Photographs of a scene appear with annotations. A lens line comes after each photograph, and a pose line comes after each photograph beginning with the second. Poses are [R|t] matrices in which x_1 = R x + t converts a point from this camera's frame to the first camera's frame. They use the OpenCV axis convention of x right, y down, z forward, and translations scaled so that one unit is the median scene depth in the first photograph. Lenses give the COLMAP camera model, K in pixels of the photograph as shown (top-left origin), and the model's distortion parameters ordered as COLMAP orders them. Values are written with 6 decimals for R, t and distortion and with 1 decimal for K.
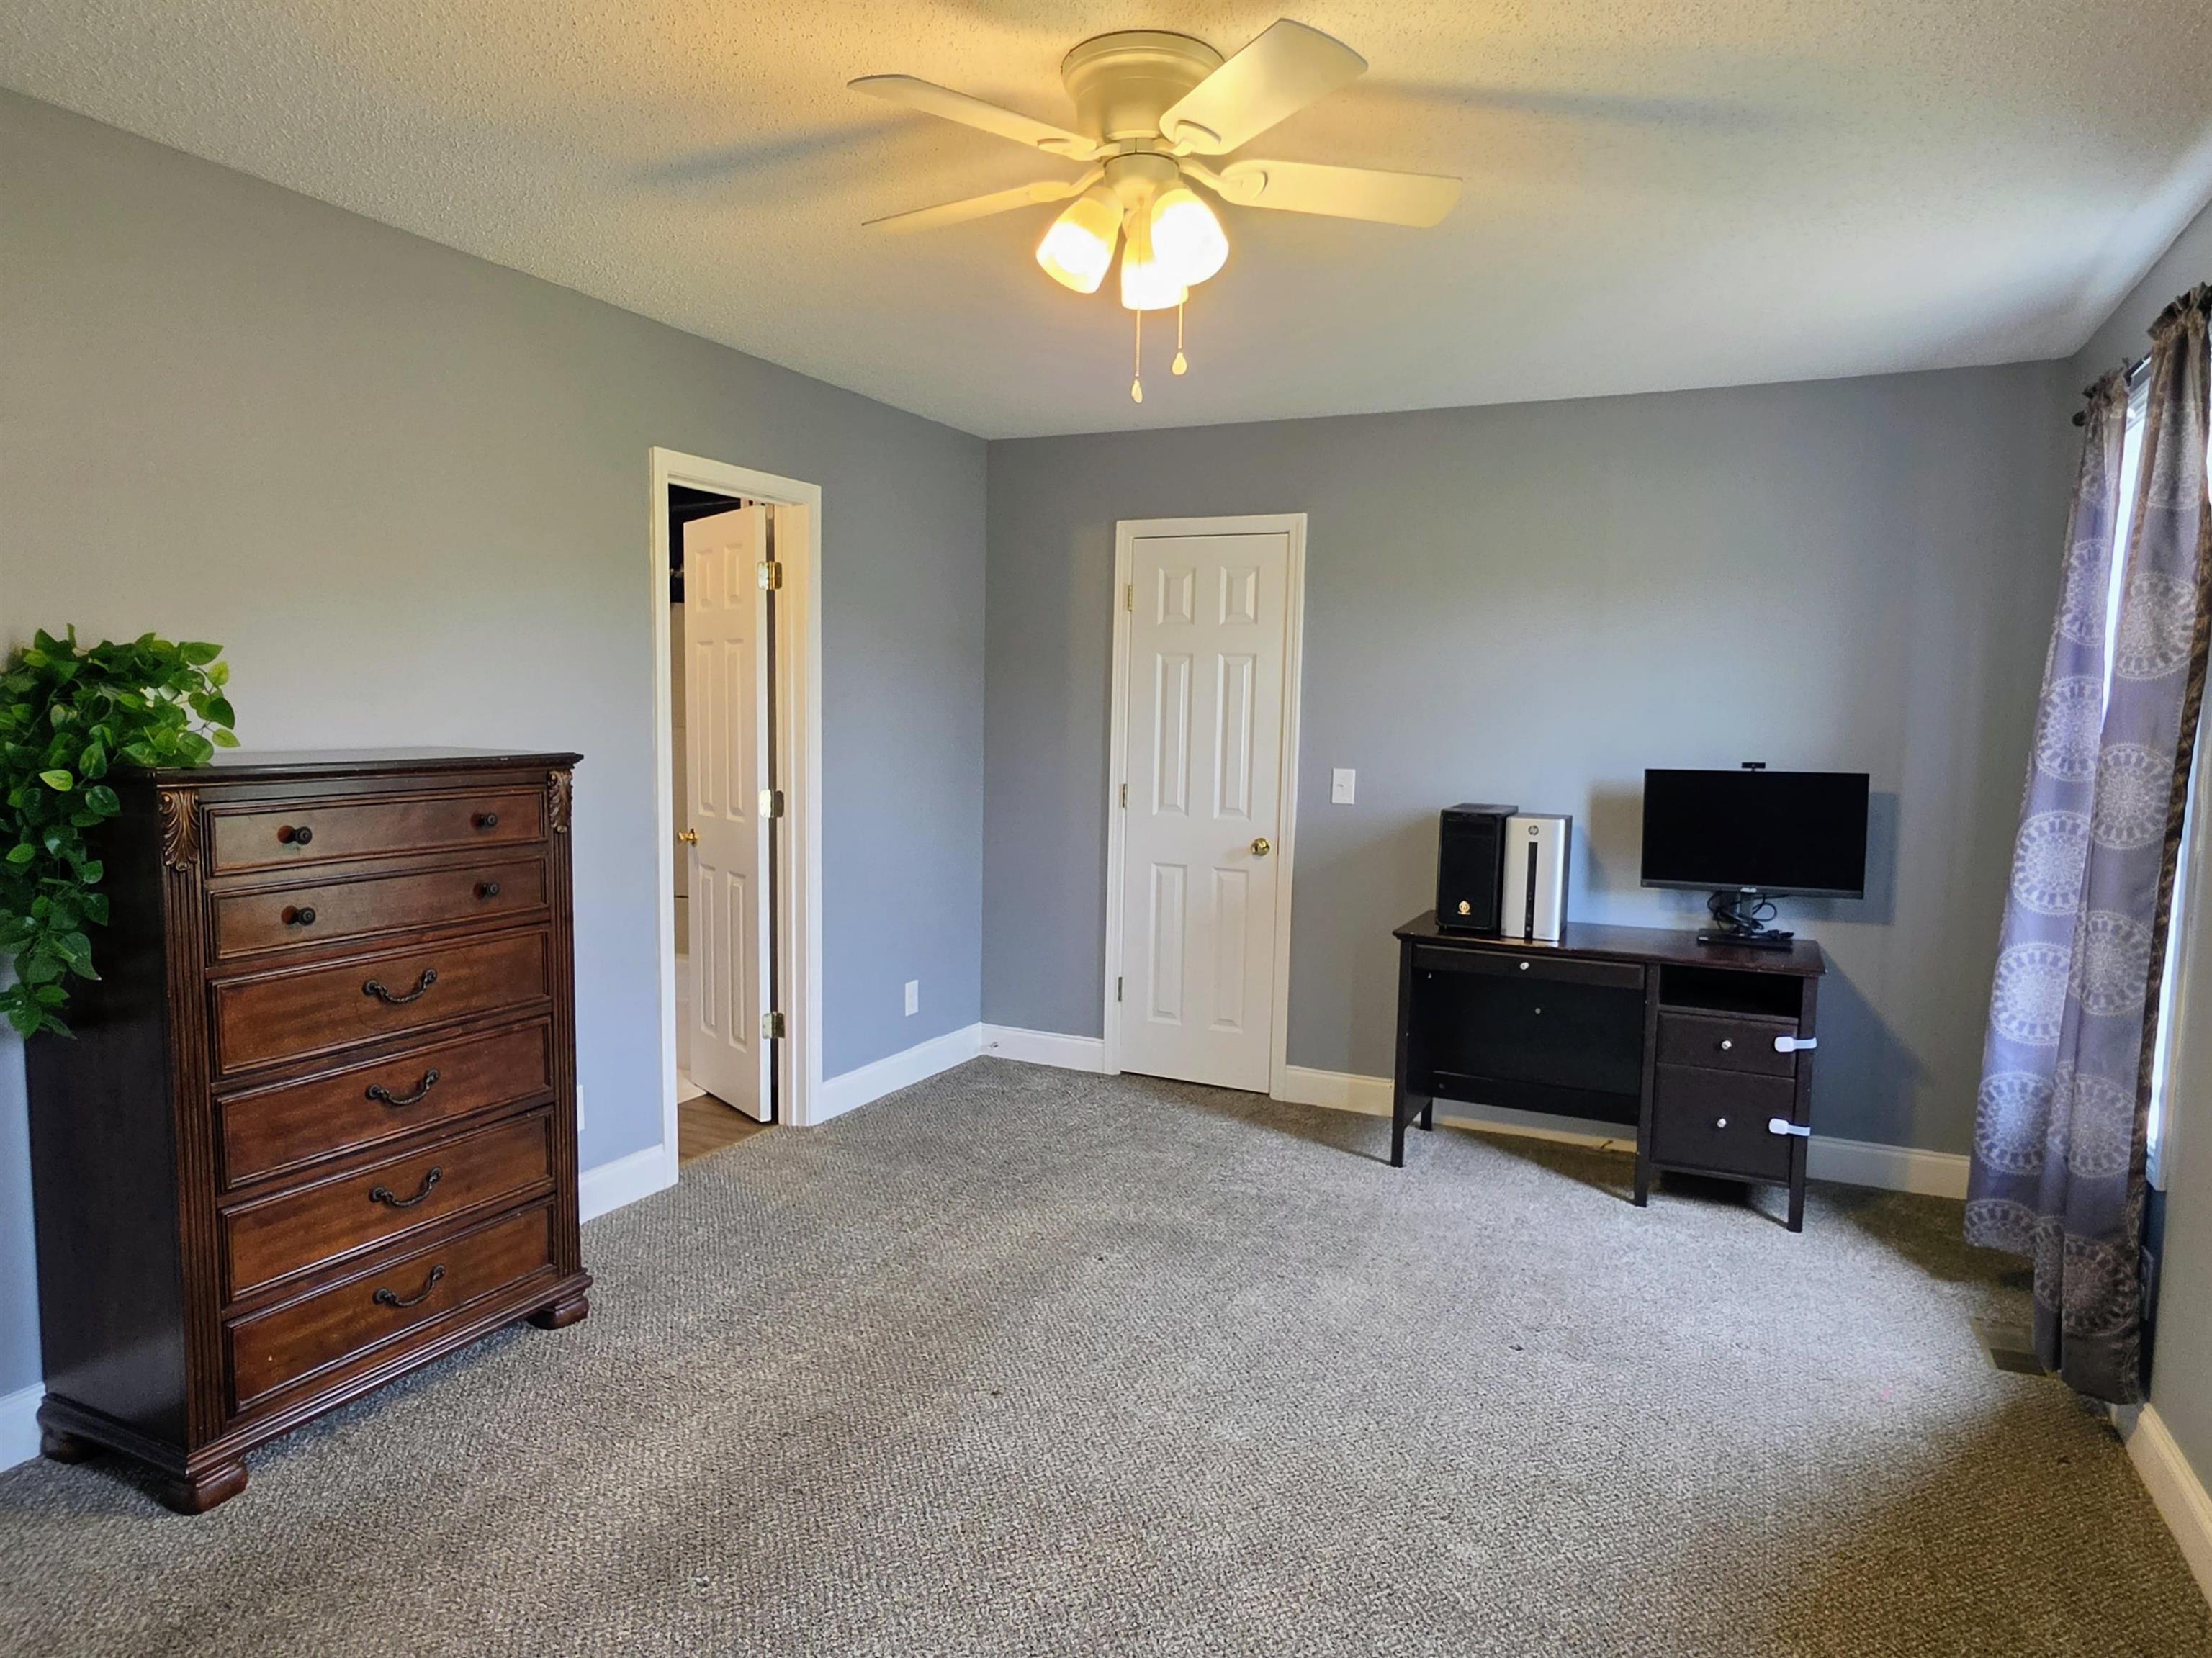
lens RADIAL K [[1384.1, 0, 1110.0], [0, 1384.1, 850.2], [0, 0, 1]] dist [0.031173, -0.005924]
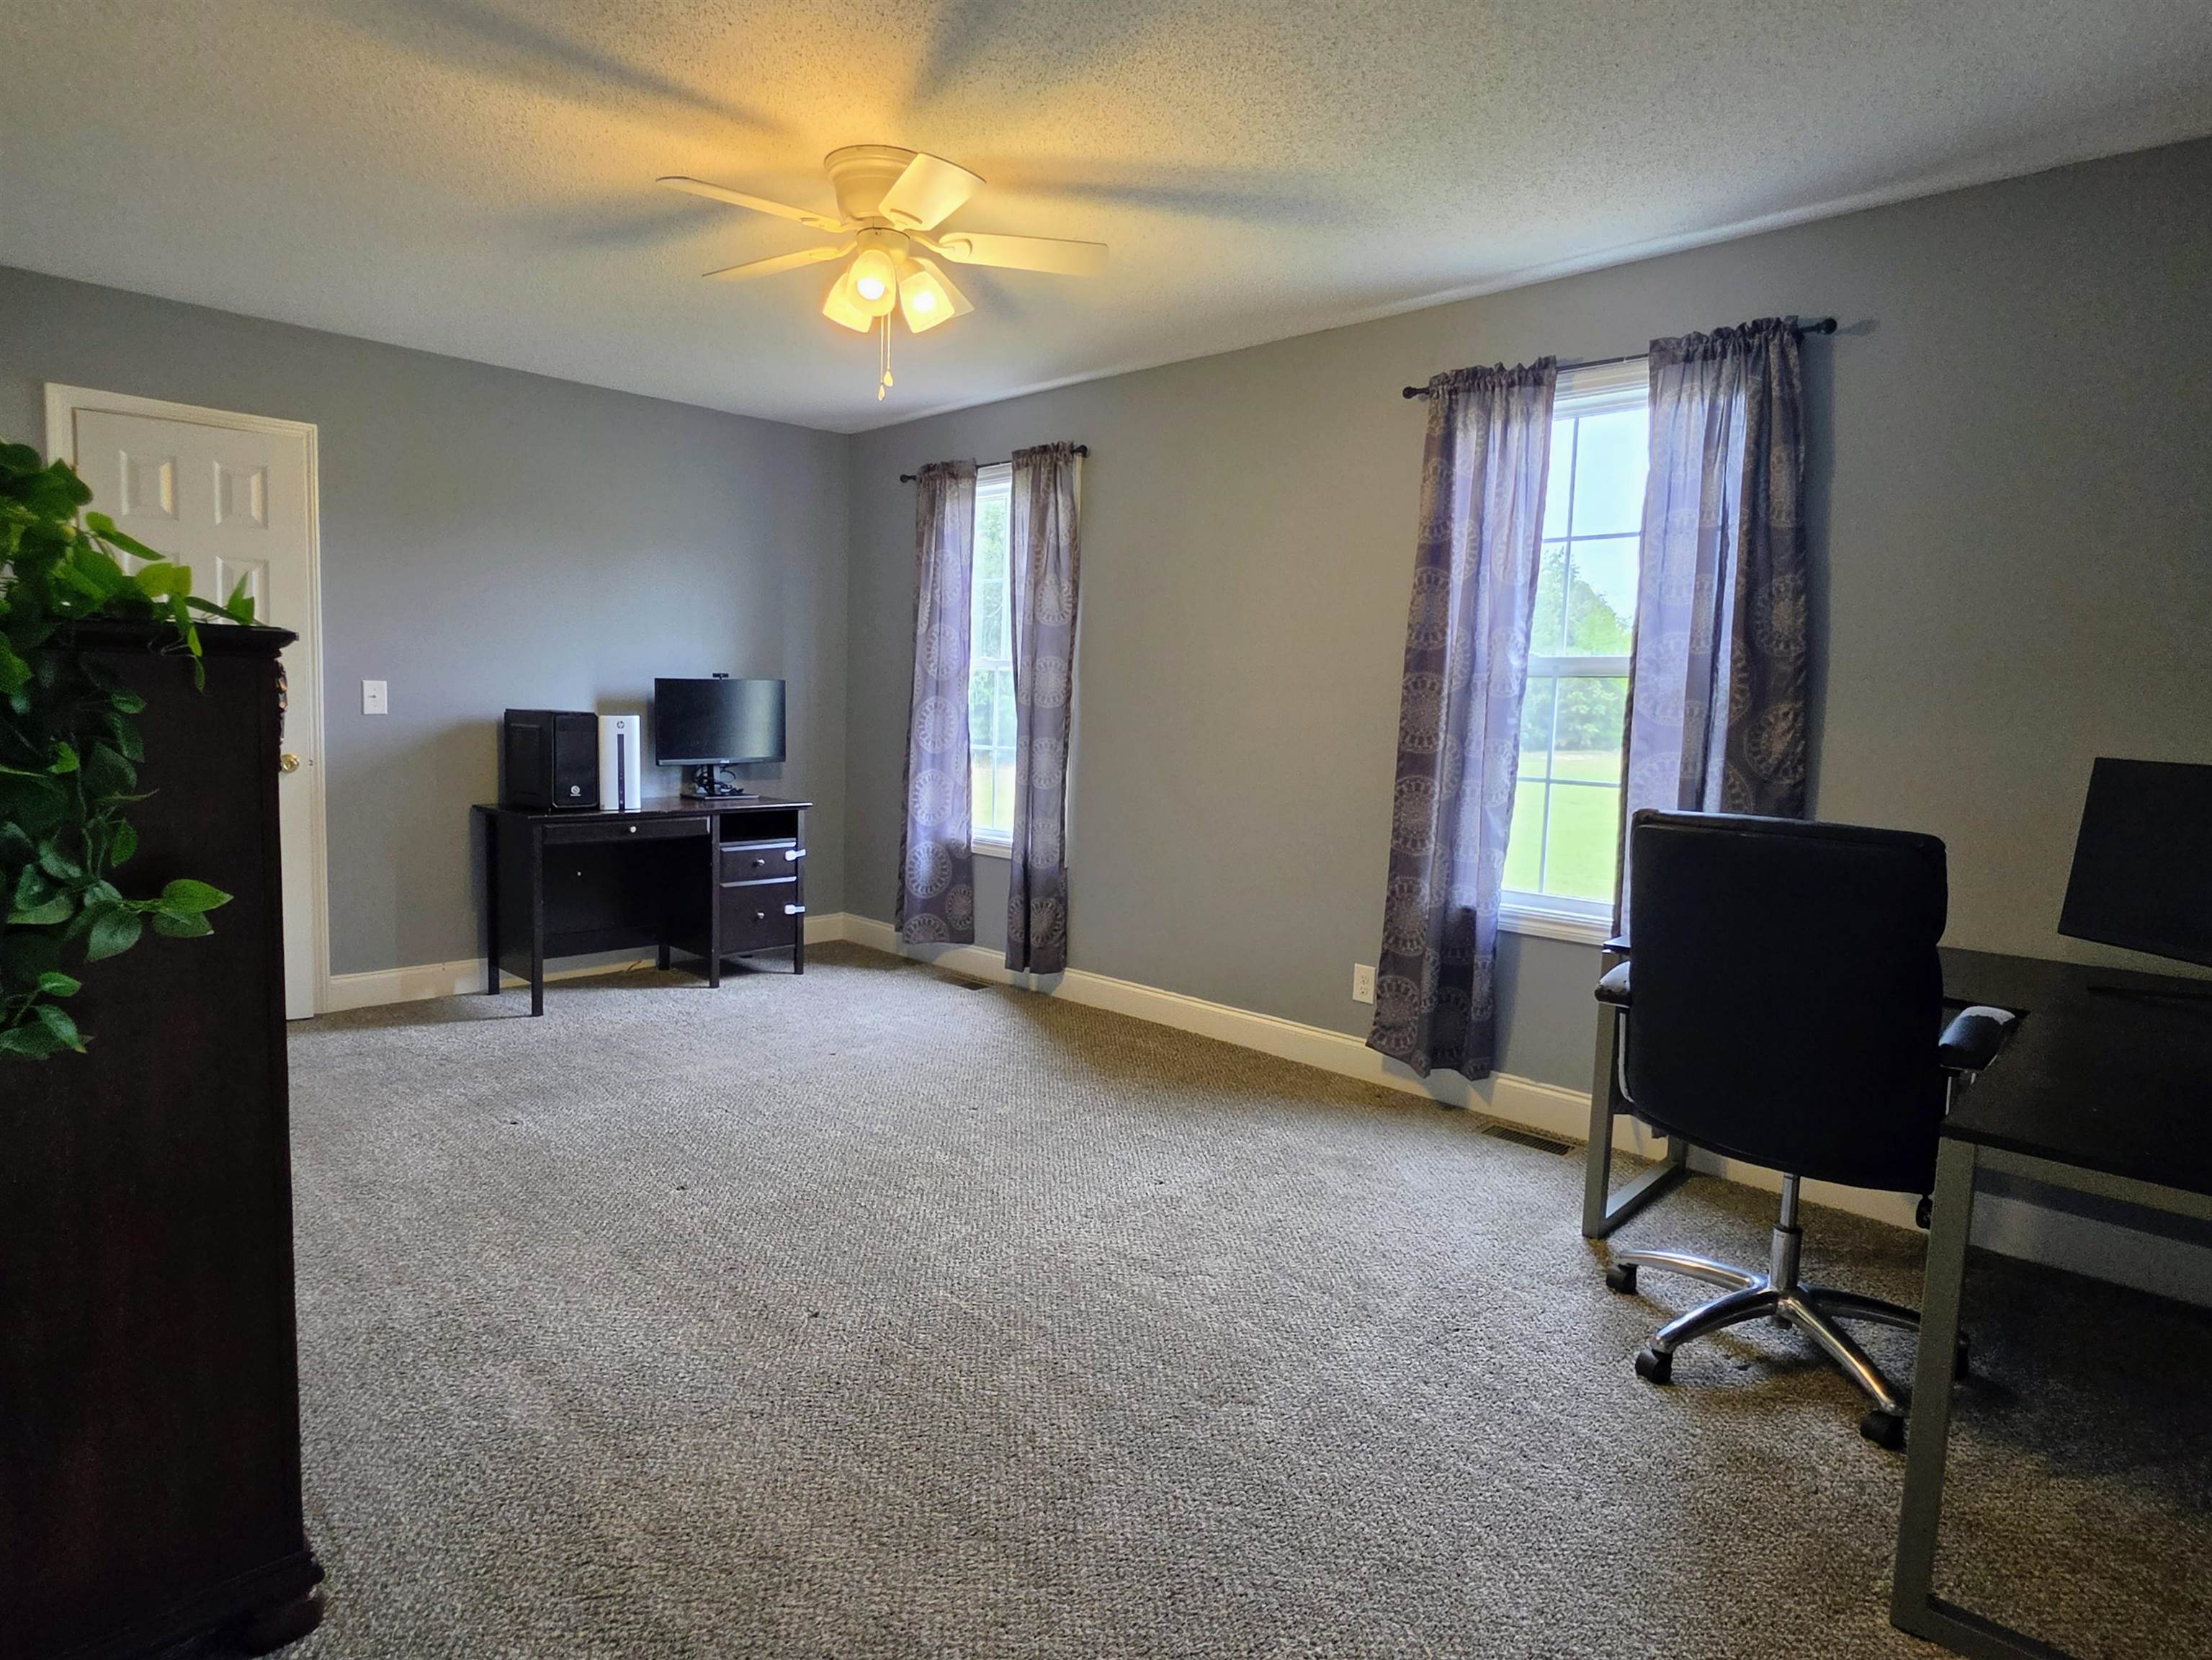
lens RADIAL K [[1194.0, 0, 1127.5], [0, 1194.0, 829.4], [0, 0, 1]] dist [-0.001526, 0.000621]
pose [[0.325320, -0.111640, 0.938991, -0.589851], [0.074837, 0.992931, 0.092125, 0.015149], [-0.942638, 0.040301, 0.331375, 0.194564]]
